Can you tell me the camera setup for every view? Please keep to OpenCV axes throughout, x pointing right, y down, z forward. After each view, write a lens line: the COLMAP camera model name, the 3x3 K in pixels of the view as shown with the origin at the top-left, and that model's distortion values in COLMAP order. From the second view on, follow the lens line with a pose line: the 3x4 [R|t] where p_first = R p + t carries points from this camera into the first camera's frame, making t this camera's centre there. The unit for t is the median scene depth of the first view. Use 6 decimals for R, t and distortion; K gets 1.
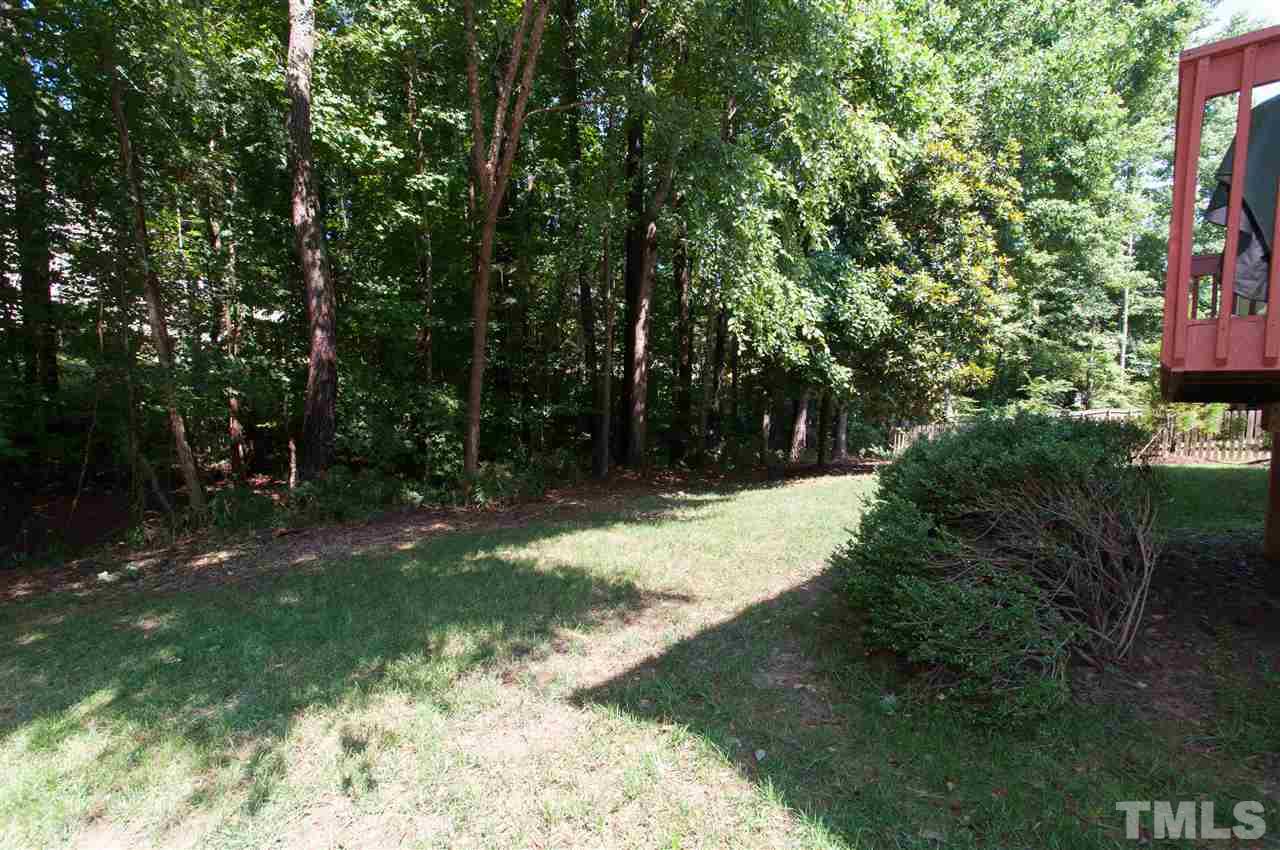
lens RADIAL K [[563.4, 0, 679.4], [0, 563.4, 425.1], [0, 0, 1]] dist [0.000289, -0.000151]
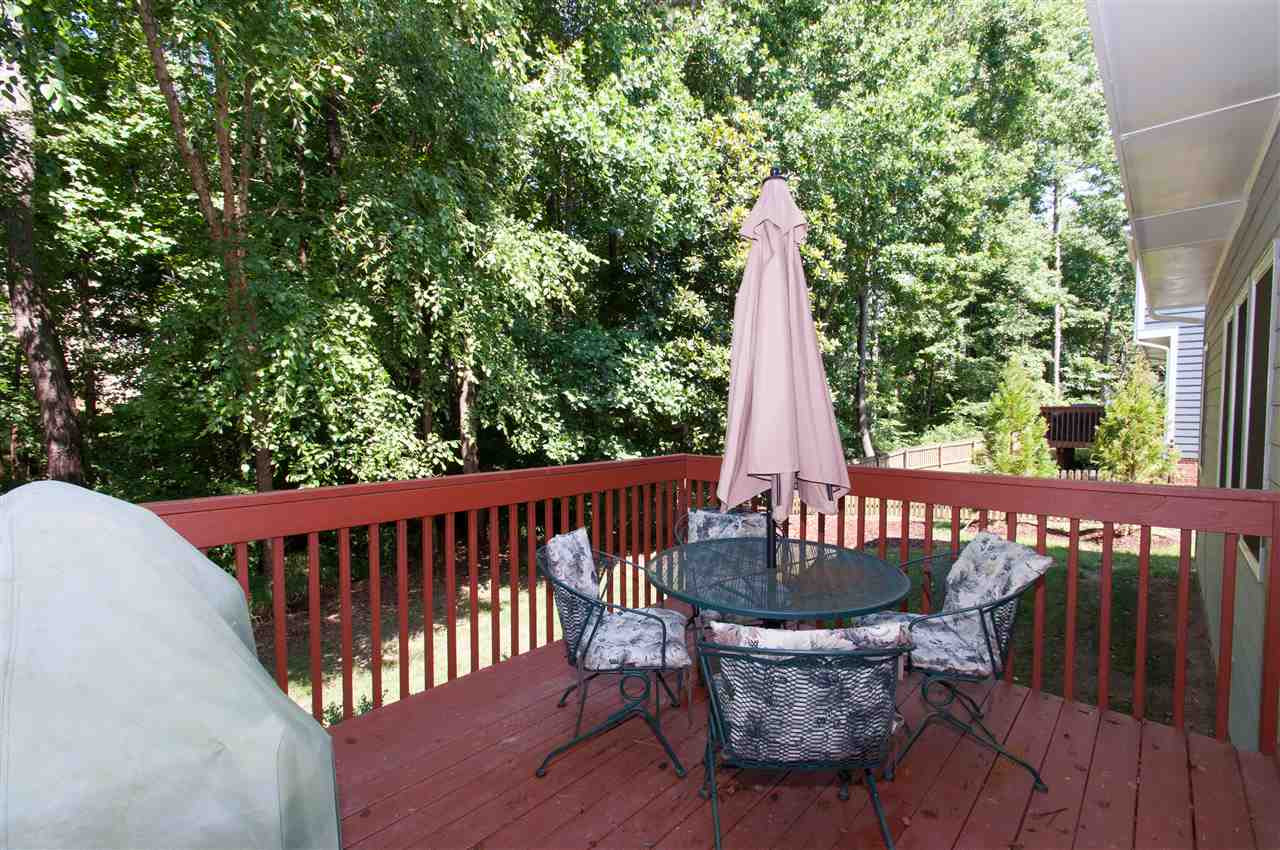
lens RADIAL K [[560.9, 0, 644.8], [0, 560.9, 435.8], [0, 0, 1]] dist [0.000742, -0.000025]
pose [[0.999299, -0.035346, -0.012302, 0.123385], [0.035319, 0.999373, -0.002461, -0.049357], [0.012381, 0.002025, 0.999921, 0.023702]]
